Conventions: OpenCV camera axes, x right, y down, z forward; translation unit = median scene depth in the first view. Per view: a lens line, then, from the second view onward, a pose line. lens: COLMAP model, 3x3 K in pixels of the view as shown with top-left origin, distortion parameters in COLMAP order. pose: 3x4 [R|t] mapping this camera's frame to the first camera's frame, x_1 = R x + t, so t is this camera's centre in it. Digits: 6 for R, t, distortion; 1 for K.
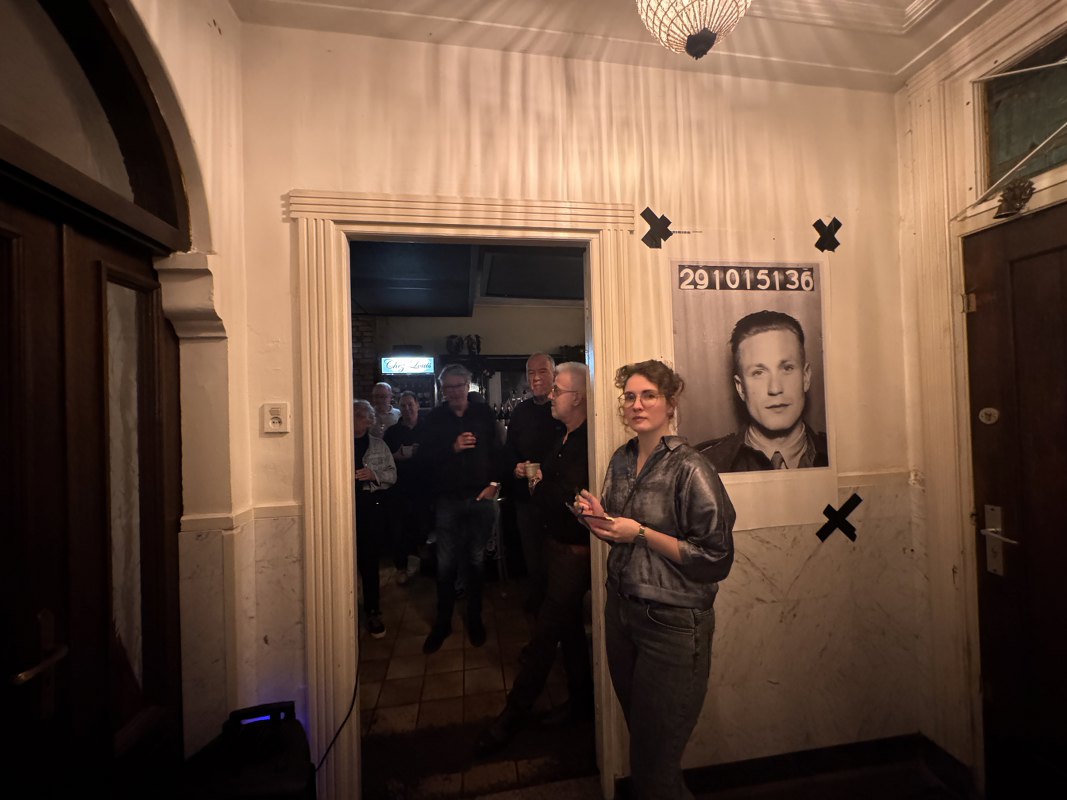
lens RADIAL K [[431.3, 0, 541.8], [0, 431.3, 396.2], [0, 0, 1]] dist [-0.000264, 0.000004]
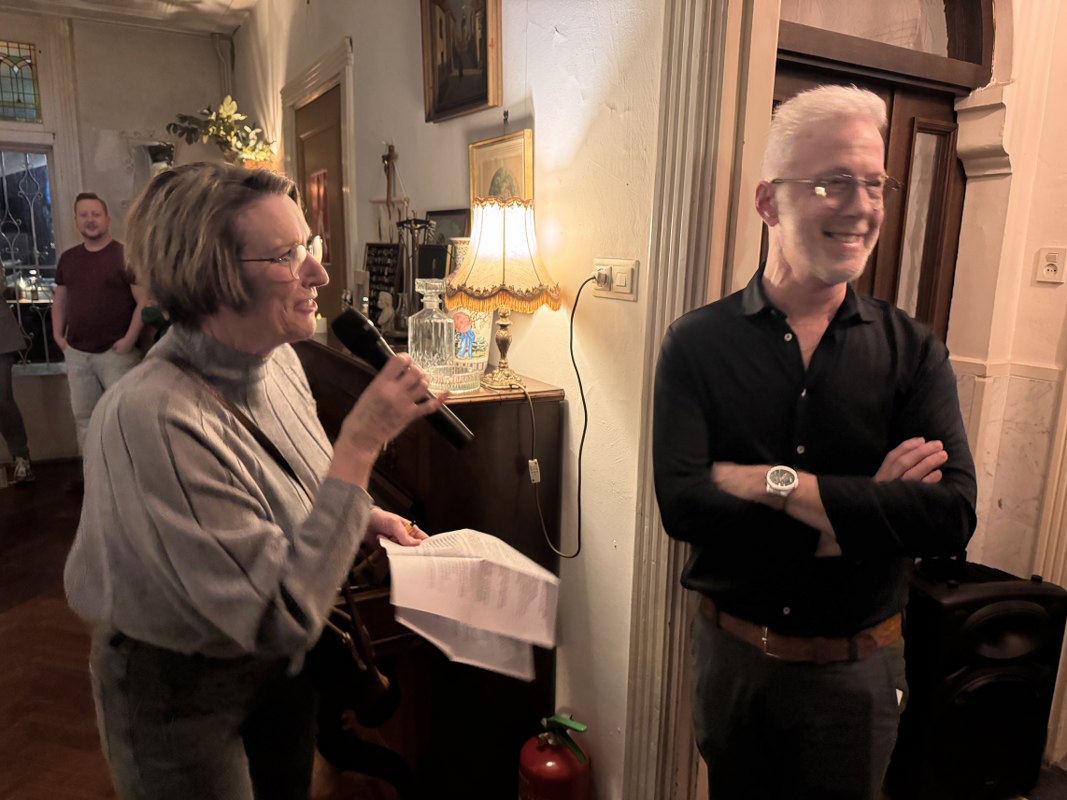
lens RADIAL K [[758.9, 0, 534.4], [0, 758.9, 418.4], [0, 0, 1]] dist [0.029136, -0.040950]
pose [[0.348085, 0.234647, -0.907622, 0.414393], [-0.011239, 0.969143, 0.246242, -0.013875], [0.937395, -0.075512, 0.339982, -0.442564]]
